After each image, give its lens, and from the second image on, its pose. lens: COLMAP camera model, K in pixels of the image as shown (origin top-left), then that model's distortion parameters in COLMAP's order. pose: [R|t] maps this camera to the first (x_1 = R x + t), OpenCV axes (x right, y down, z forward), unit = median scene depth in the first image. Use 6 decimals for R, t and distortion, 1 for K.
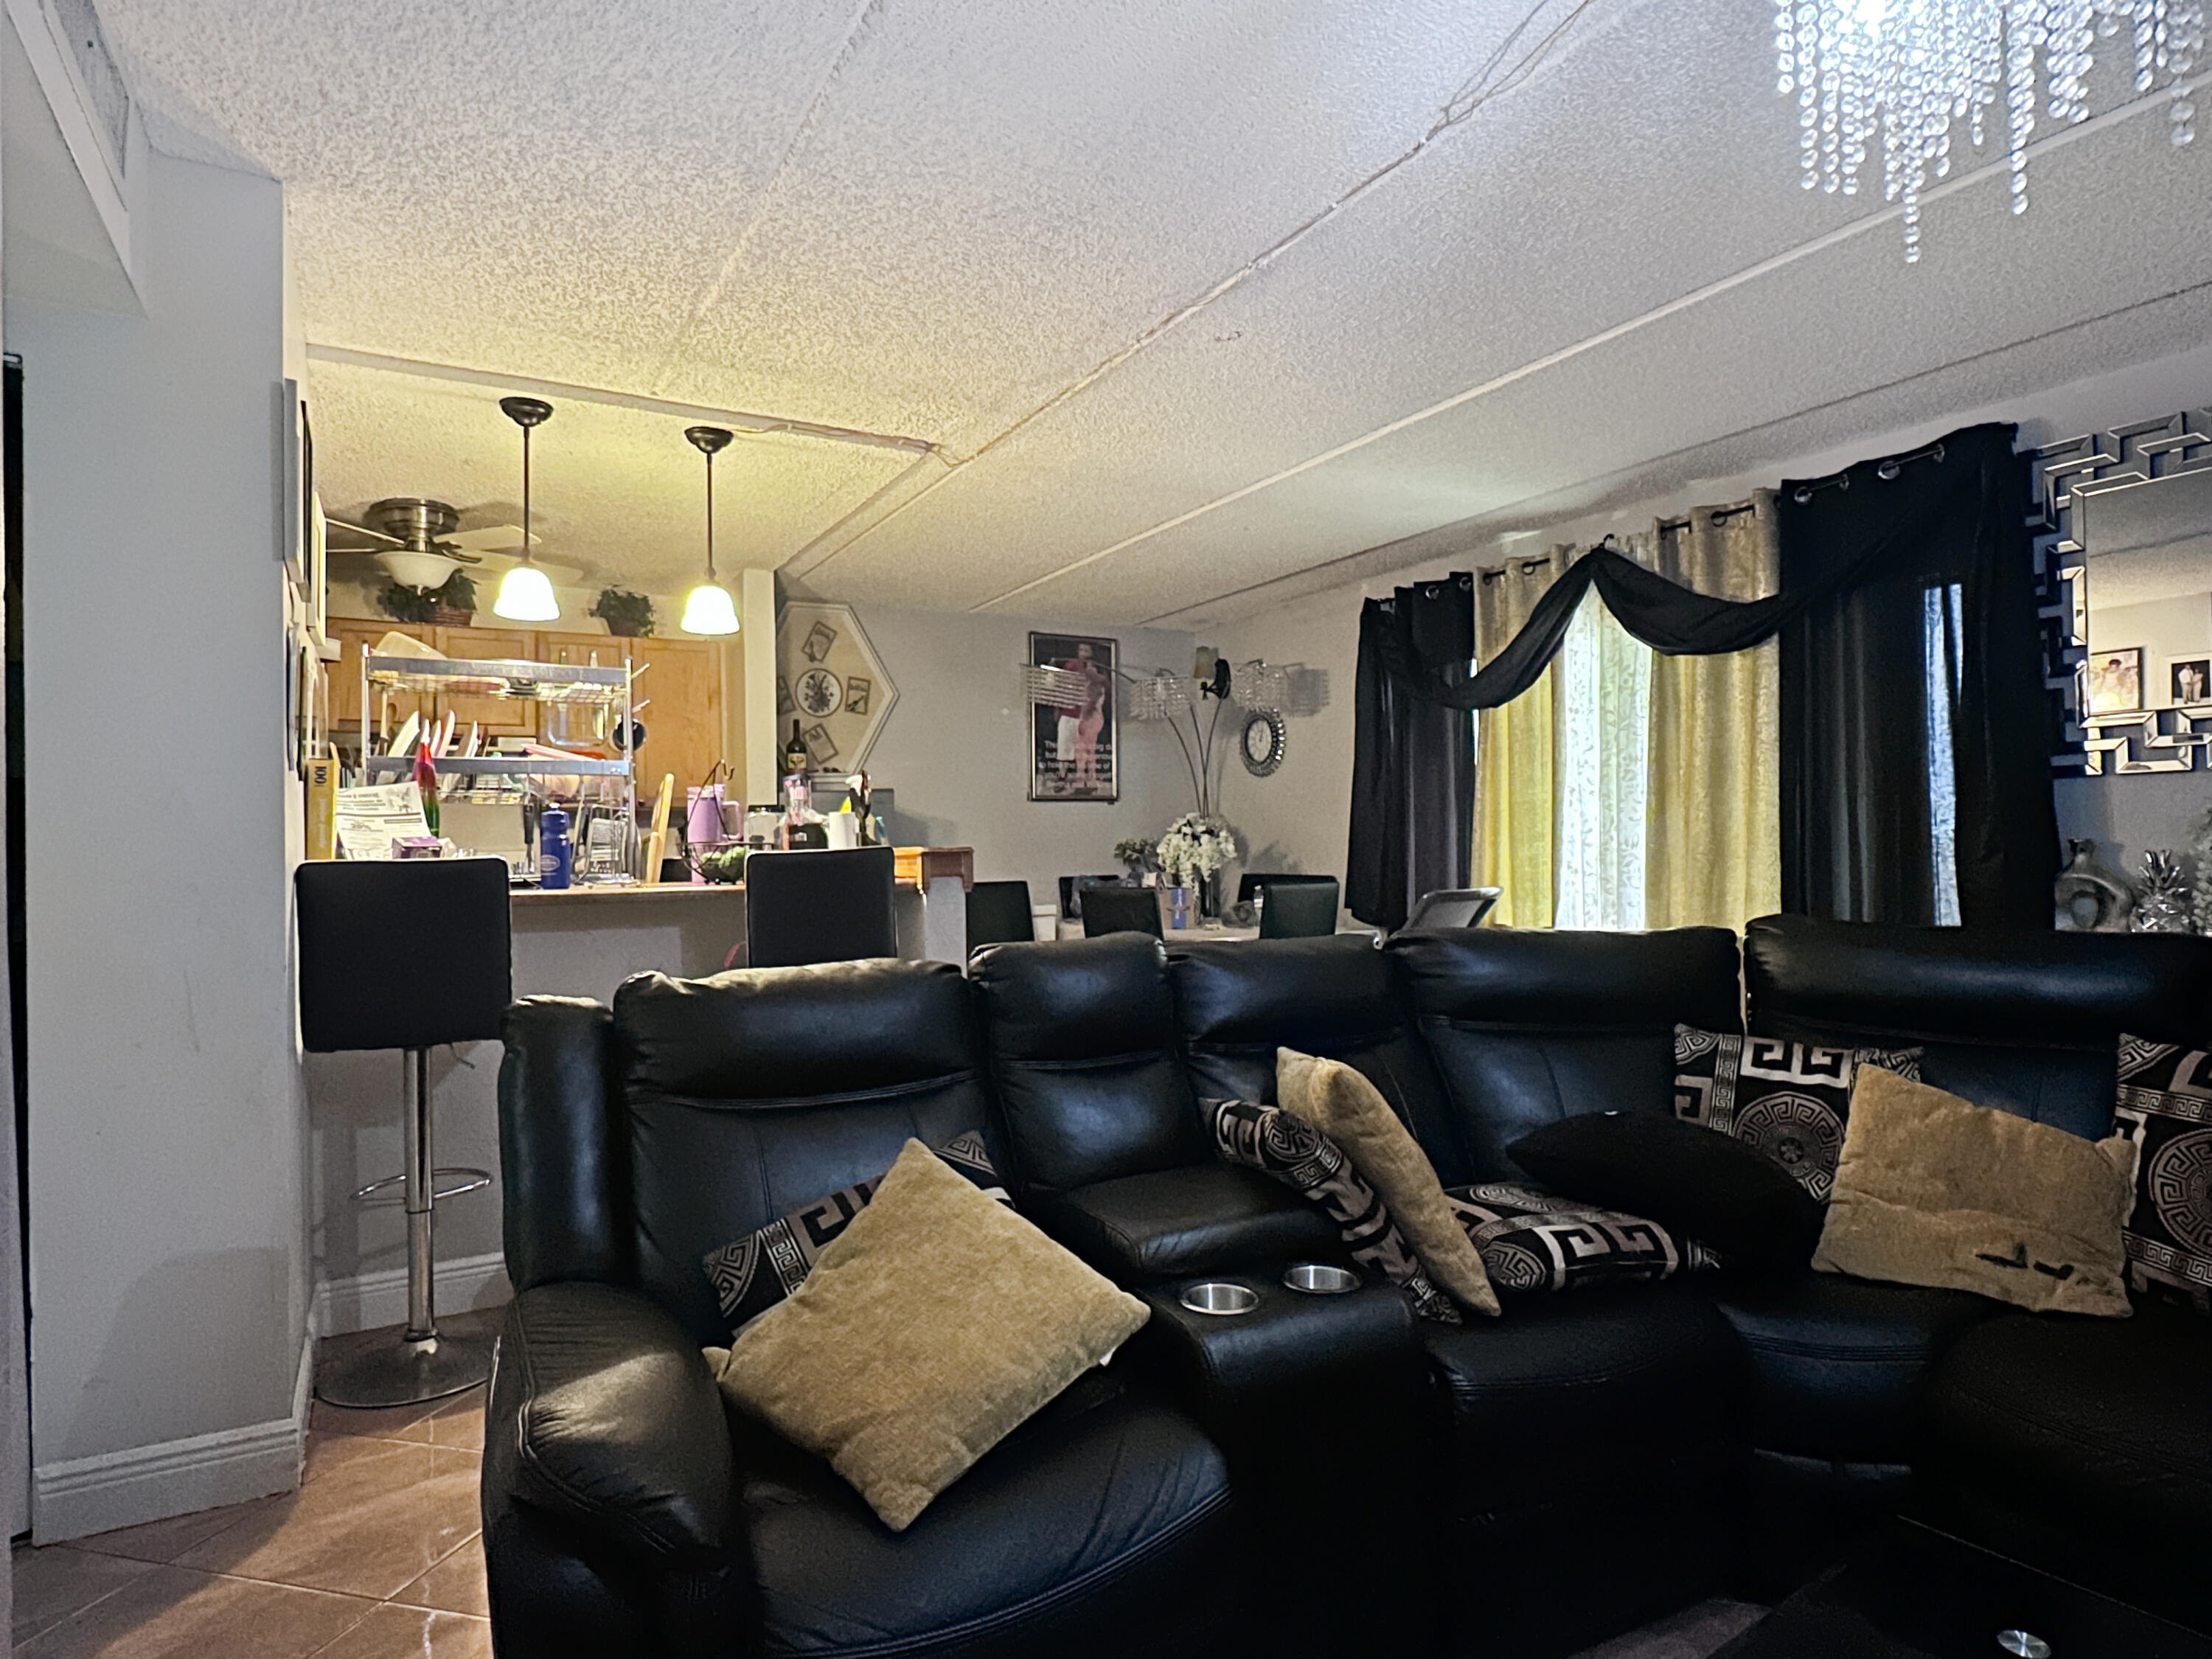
lens RADIAL K [[1241.3, 0, 1104.4], [0, 1241.3, 846.8], [0, 0, 1]] dist [0.001475, -0.000023]
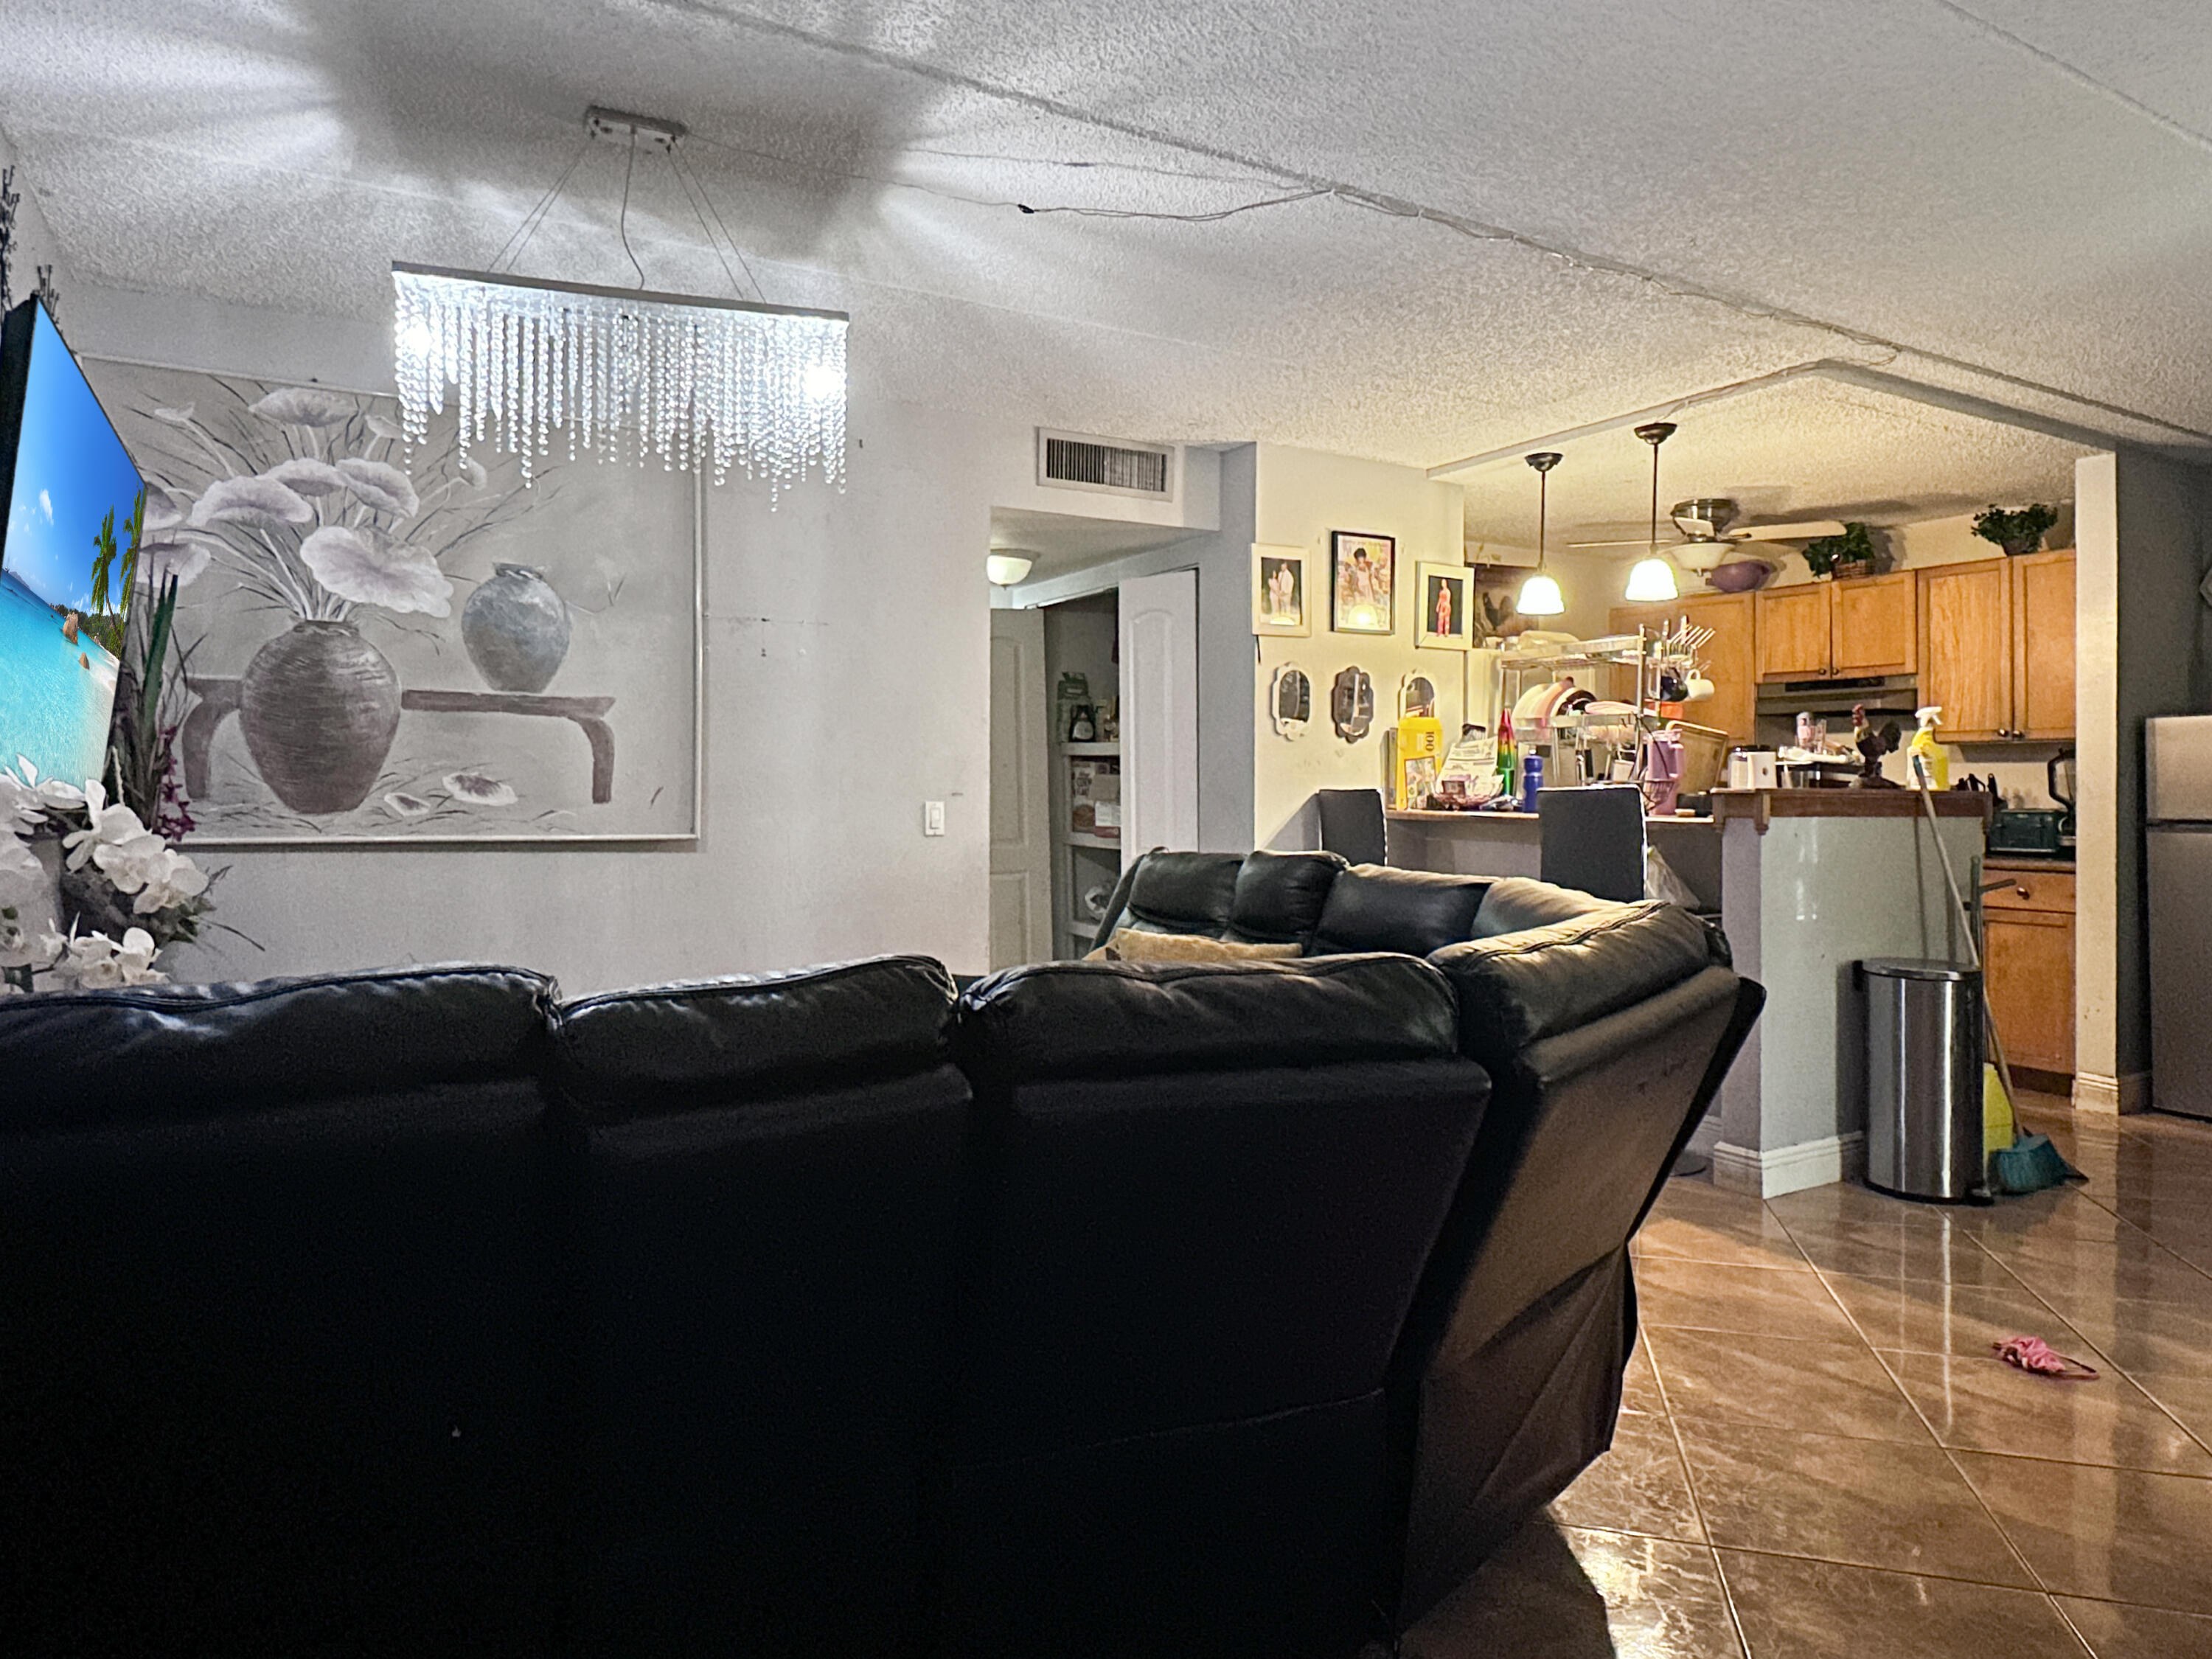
lens RADIAL K [[1368.8, 0, 1105.7], [0, 1368.8, 772.2], [0, 0, 1]] dist [0.000243, -0.000048]
pose [[0.003836, 0.002244, -0.999990, 1.029412], [-0.008304, 0.999963, 0.002212, -0.009772], [0.999958, 0.008295, 0.003854, 0.518819]]
